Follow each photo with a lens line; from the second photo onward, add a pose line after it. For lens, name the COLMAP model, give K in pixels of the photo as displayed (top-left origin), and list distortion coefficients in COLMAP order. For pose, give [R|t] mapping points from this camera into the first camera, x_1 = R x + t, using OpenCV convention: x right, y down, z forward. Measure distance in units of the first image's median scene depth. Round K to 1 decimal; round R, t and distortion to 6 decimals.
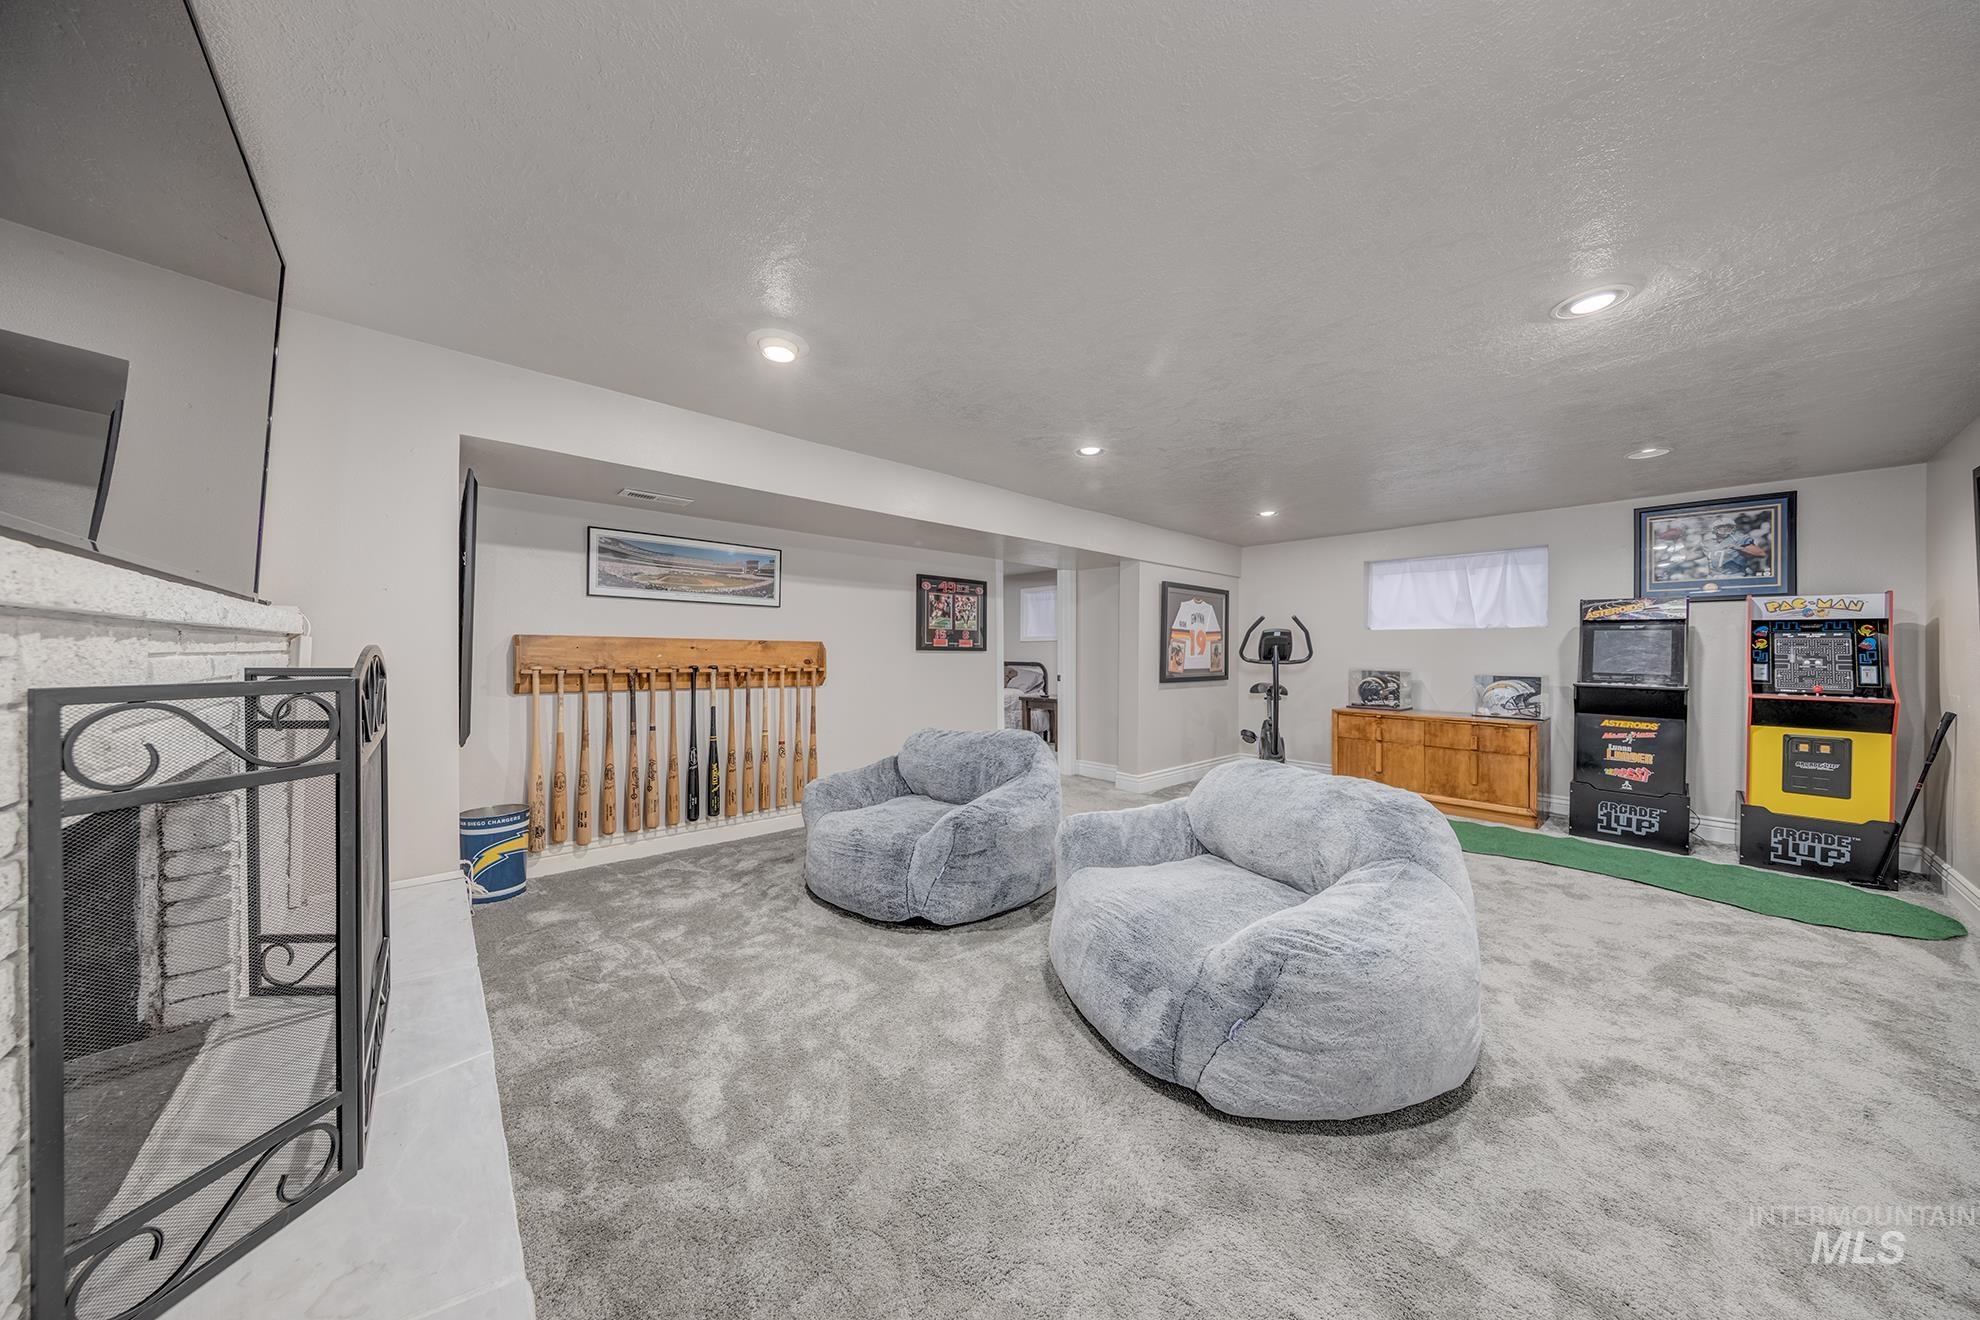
lens RADIAL K [[625.1, 0, 991.1], [0, 625.1, 654.5], [0, 0, 1]] dist [-0.000359, -0.000013]
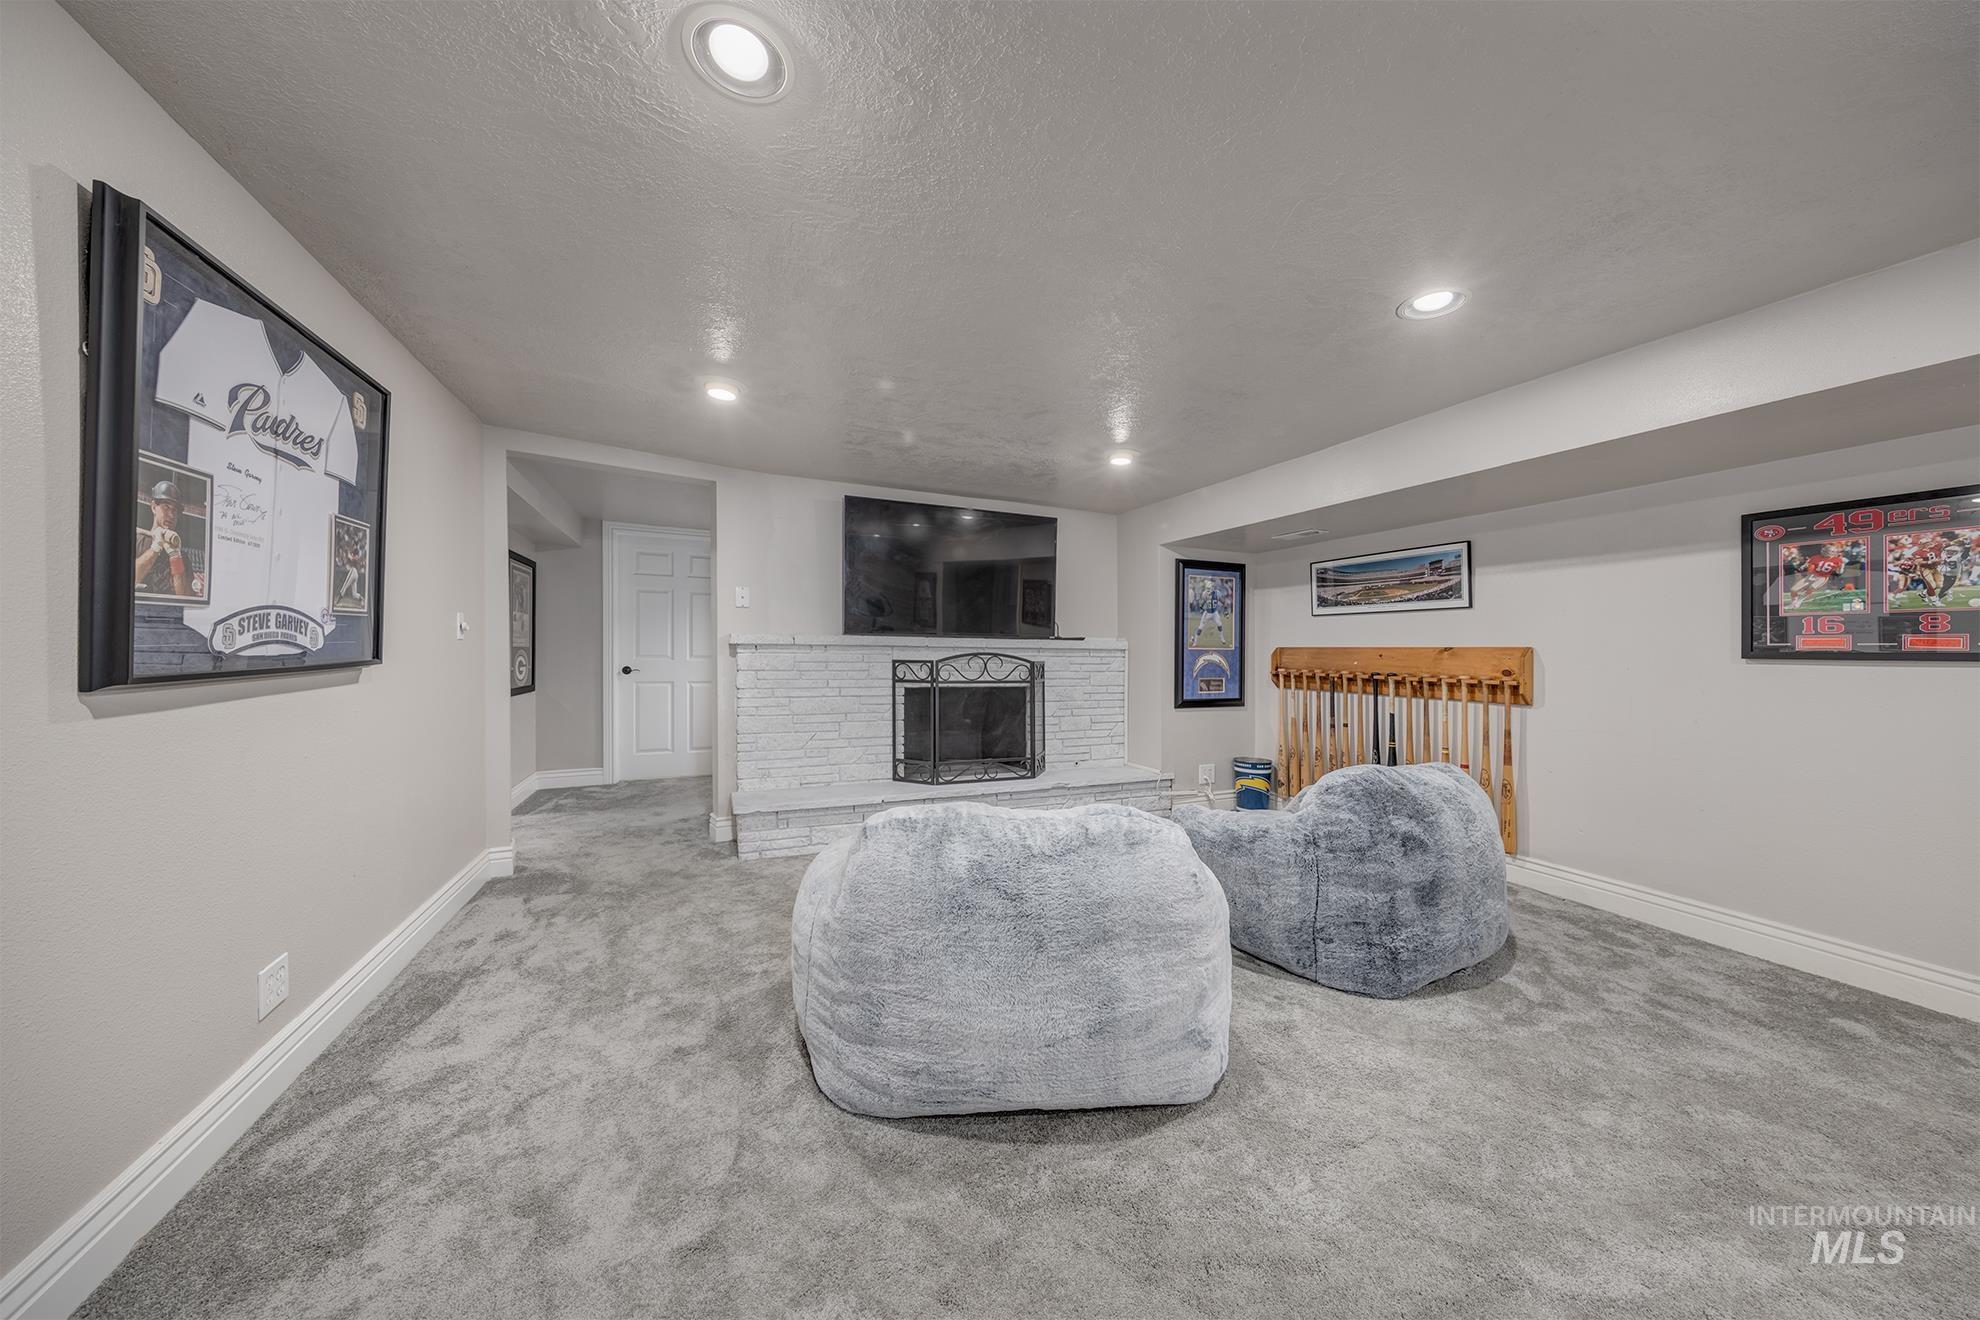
lens RADIAL K [[674.3, 0, 992.0], [0, 674.3, 650.2], [0, 0, 1]] dist [-0.000125, -0.000013]
pose [[-0.337824, -0.010362, -0.941152, 0.756542], [-0.008455, 0.999932, -0.007975, -0.004758], [0.941171, 0.005263, -0.337888, 0.705871]]
